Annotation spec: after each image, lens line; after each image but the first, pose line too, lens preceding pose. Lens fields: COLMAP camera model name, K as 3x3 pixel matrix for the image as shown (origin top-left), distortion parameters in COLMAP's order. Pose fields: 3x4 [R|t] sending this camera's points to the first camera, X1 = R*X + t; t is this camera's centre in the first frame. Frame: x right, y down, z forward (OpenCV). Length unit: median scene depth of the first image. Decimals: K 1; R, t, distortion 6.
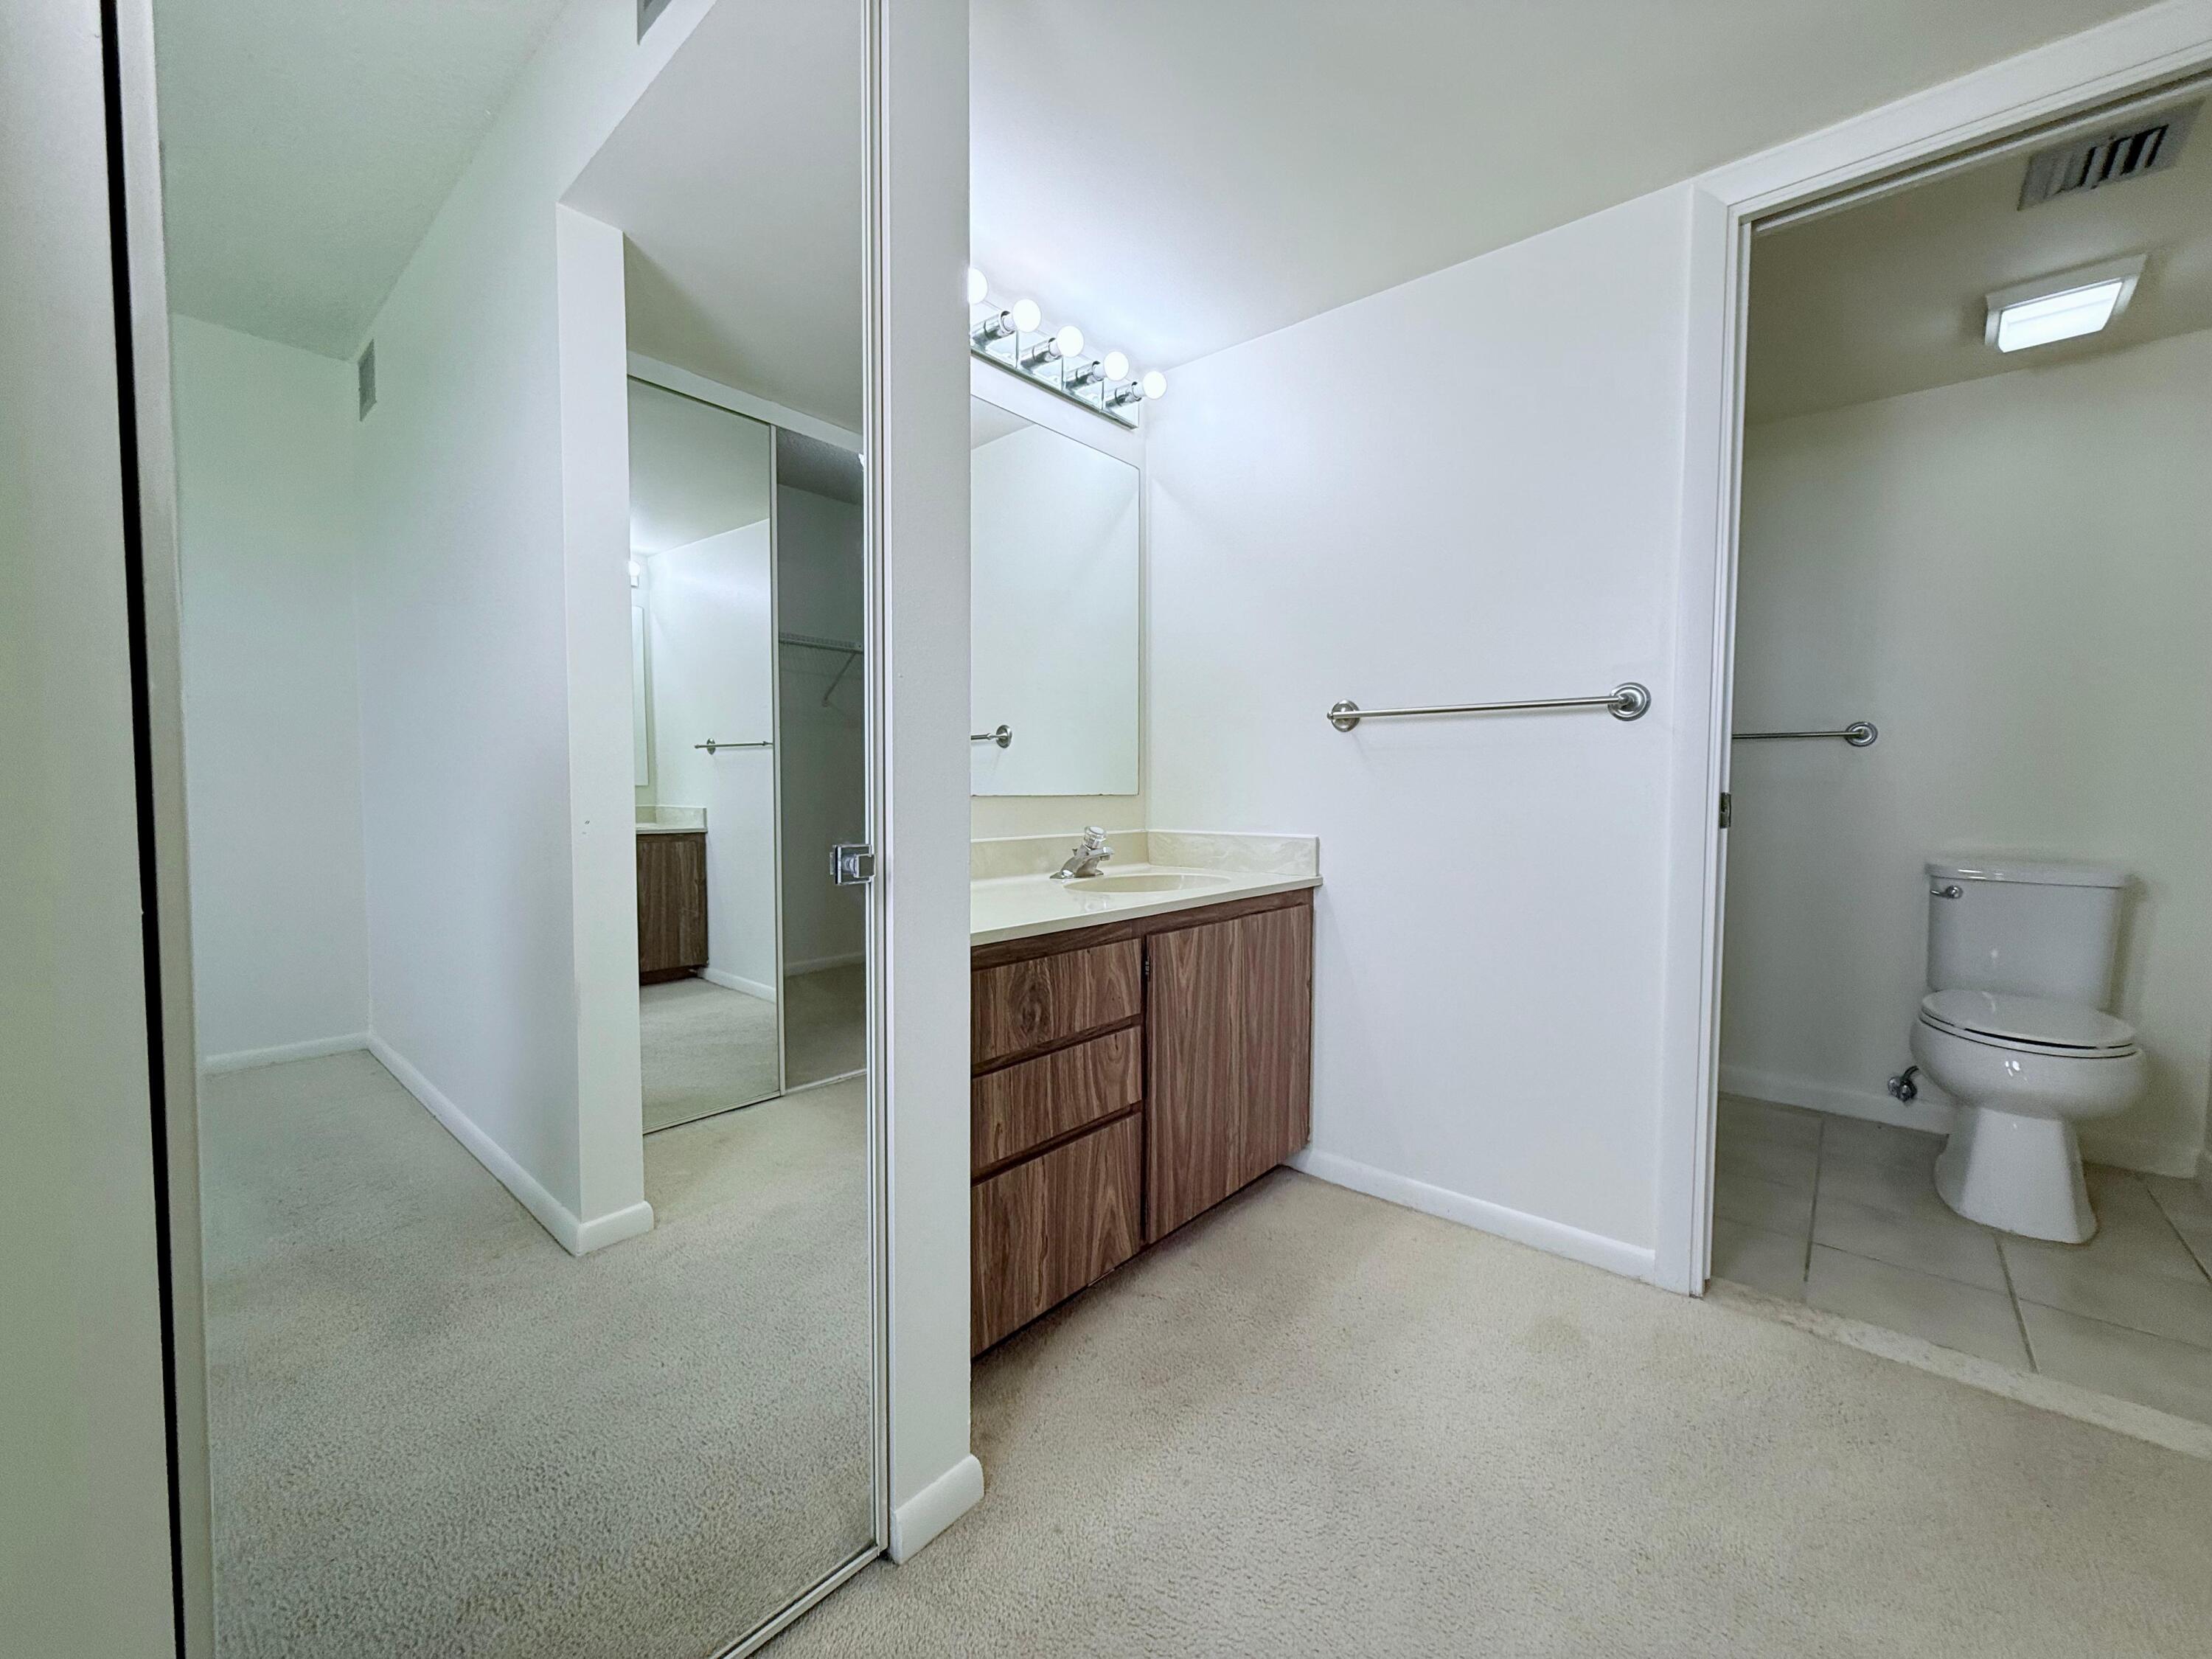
lens RADIAL K [[882.3, 0, 1105.2], [0, 882.3, 839.2], [0, 0, 1]] dist [-0.000585, -0.000079]
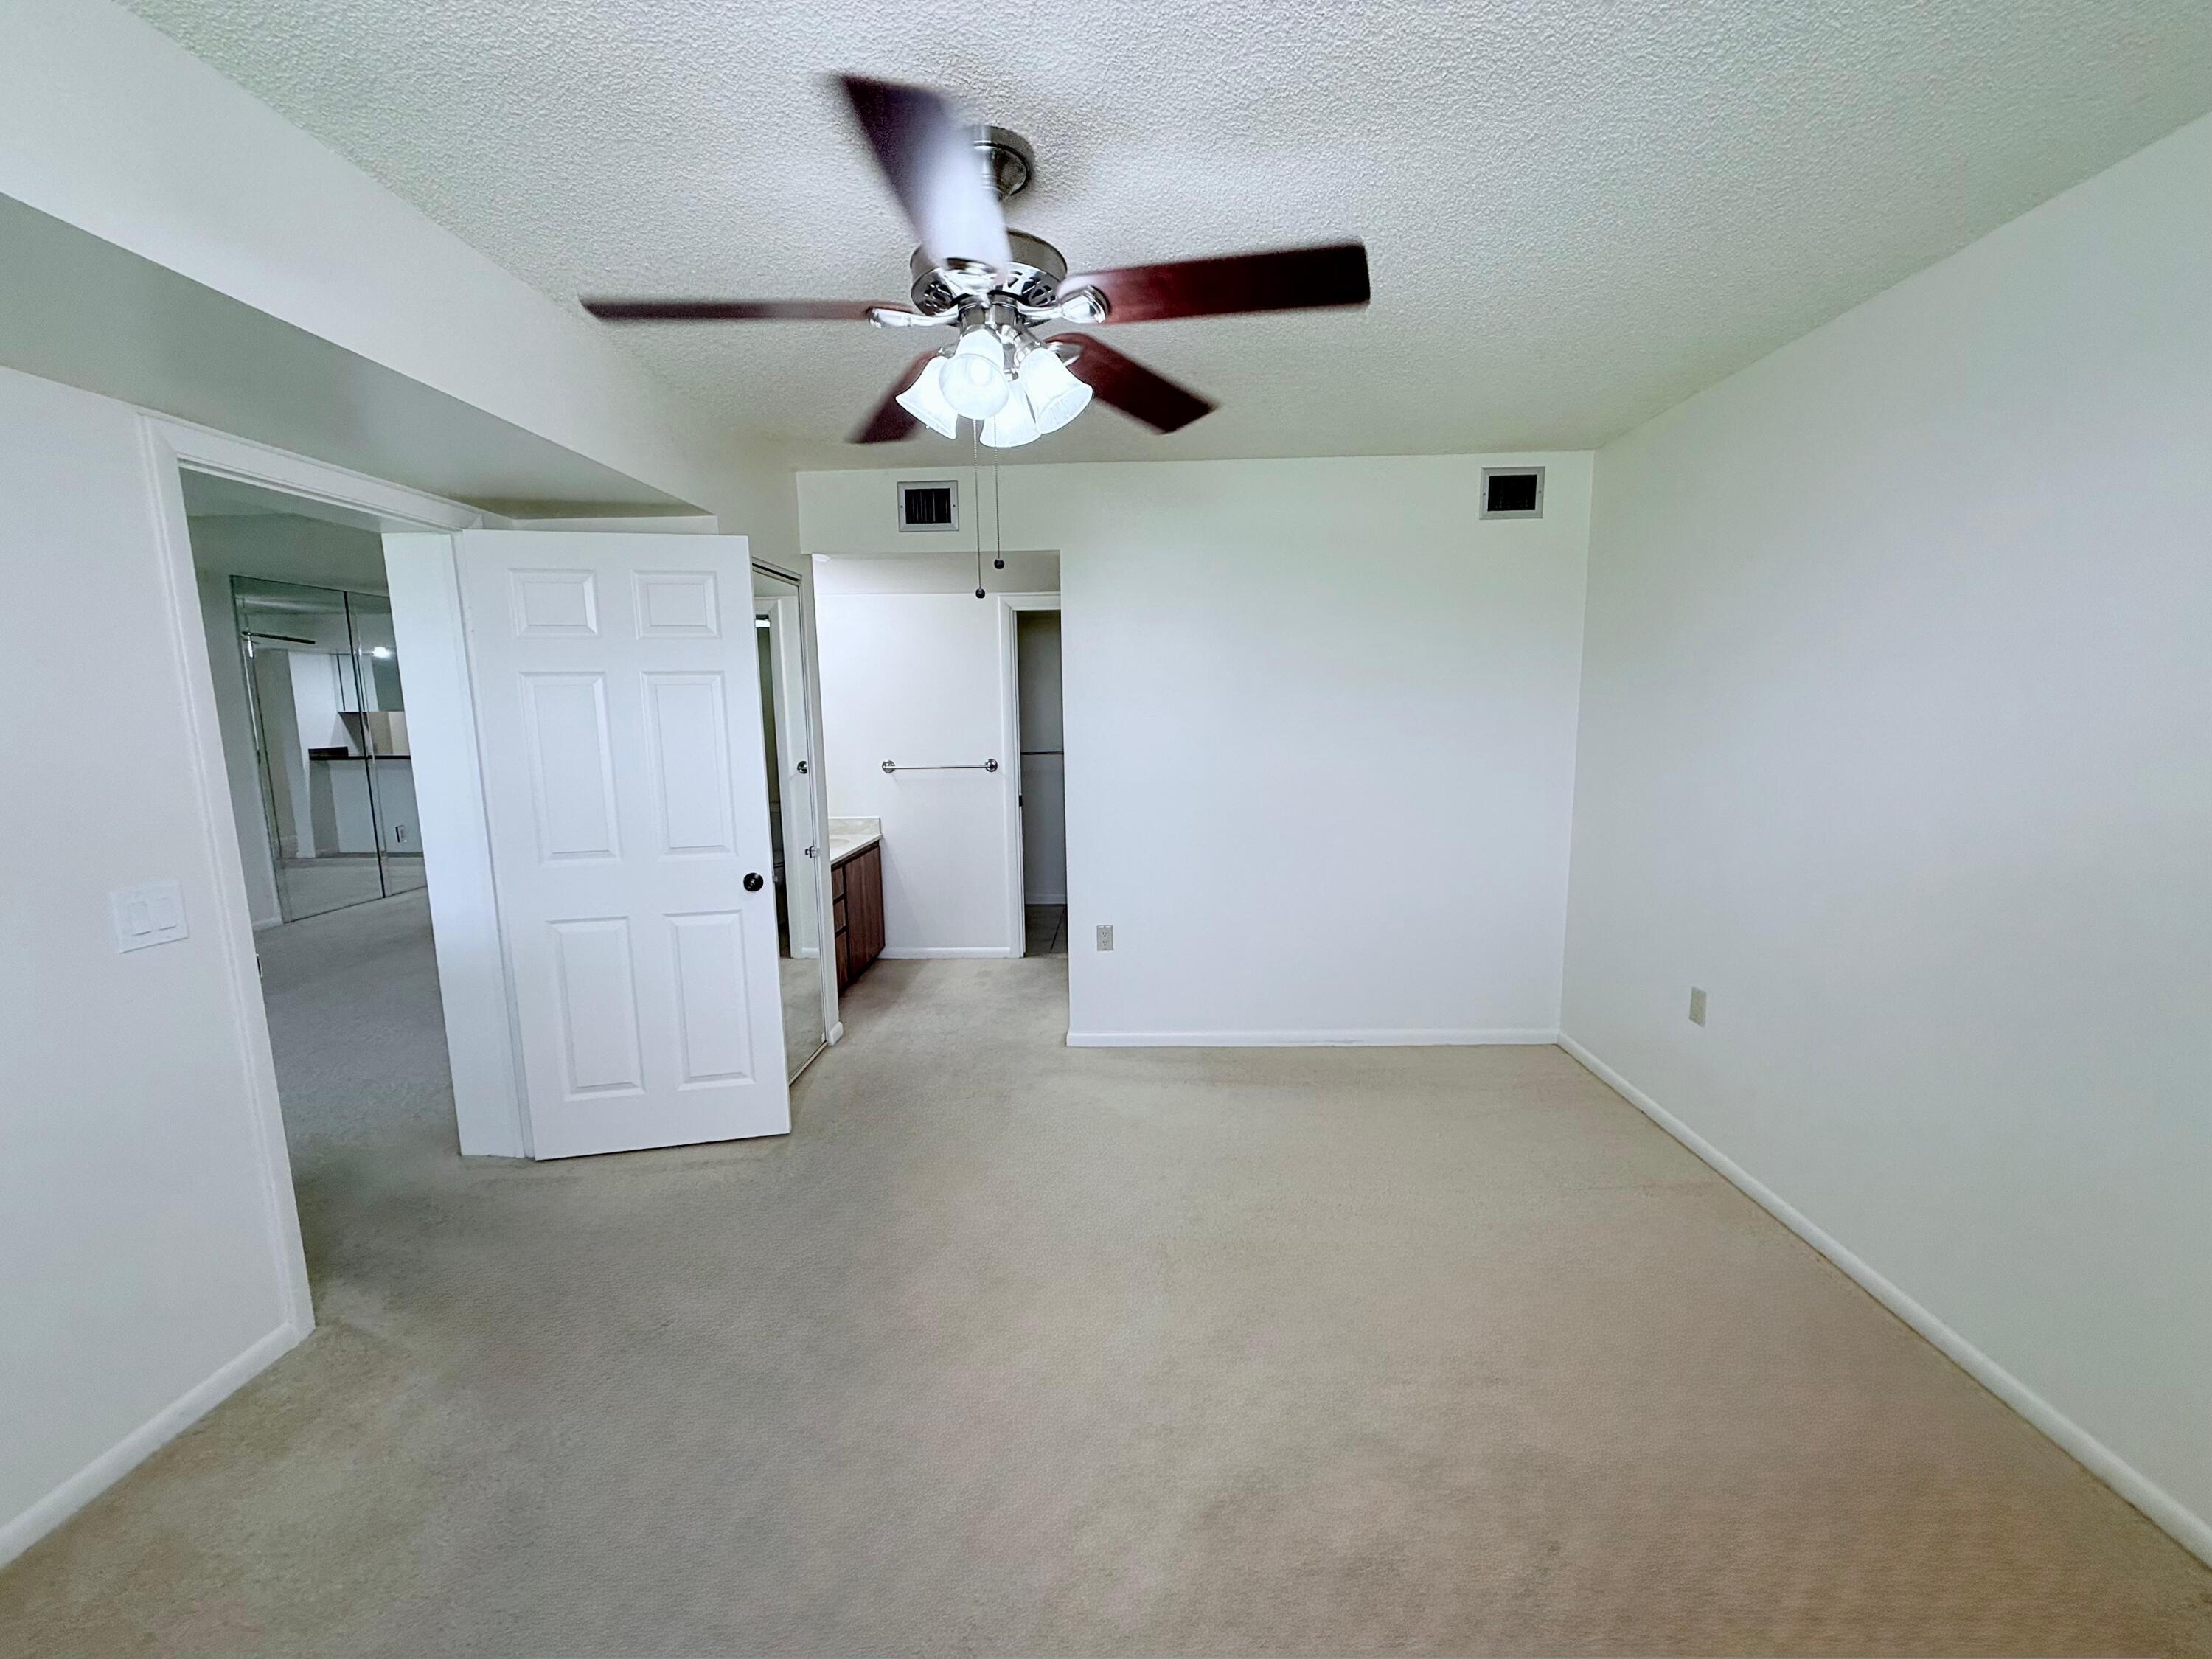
lens RADIAL K [[882.3, 0, 1105.2], [0, 882.3, 839.2], [0, 0, 1]] dist [-0.000585, -0.000079]
pose [[0.759007, -0.079880, 0.646164, -0.964955], [0.047251, 0.996586, 0.067698, -0.087676], [-0.649366, -0.020851, 0.760190, -1.378749]]
